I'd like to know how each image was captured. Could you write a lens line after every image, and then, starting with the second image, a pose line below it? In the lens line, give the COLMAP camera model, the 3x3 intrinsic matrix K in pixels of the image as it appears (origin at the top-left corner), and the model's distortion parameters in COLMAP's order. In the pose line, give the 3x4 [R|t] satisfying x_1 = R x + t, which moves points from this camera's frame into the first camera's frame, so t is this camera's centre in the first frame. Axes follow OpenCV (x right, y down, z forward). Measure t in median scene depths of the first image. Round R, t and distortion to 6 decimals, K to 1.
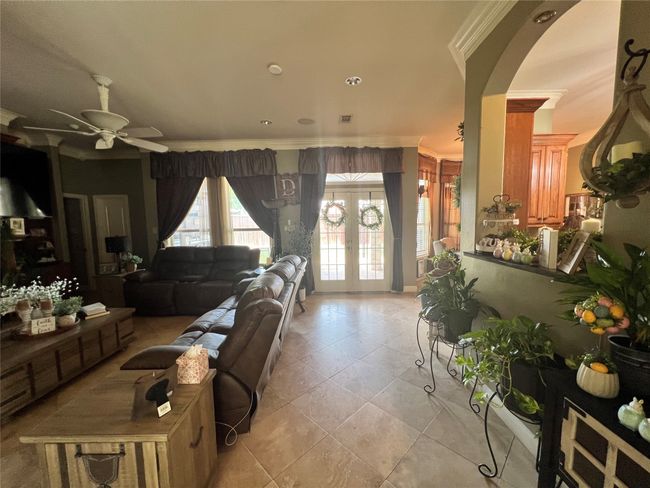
lens RADIAL K [[259.7, 0, 323.9], [0, 259.7, 243.4], [0, 0, 1]] dist [-0.002718, 0.000173]
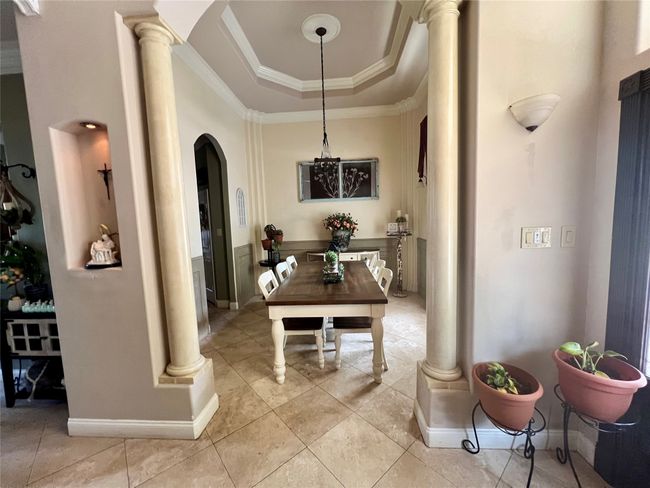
lens RADIAL K [[259.7, 0, 325.1], [0, 259.7, 245.2], [0, 0, 1]] dist [-0.002718, 0.000173]
pose [[0.050130, -0.079879, 0.995543, -1.114212], [0.125125, 0.989445, 0.073089, 0.192506], [-0.990874, 0.120904, 0.059596, -2.017869]]
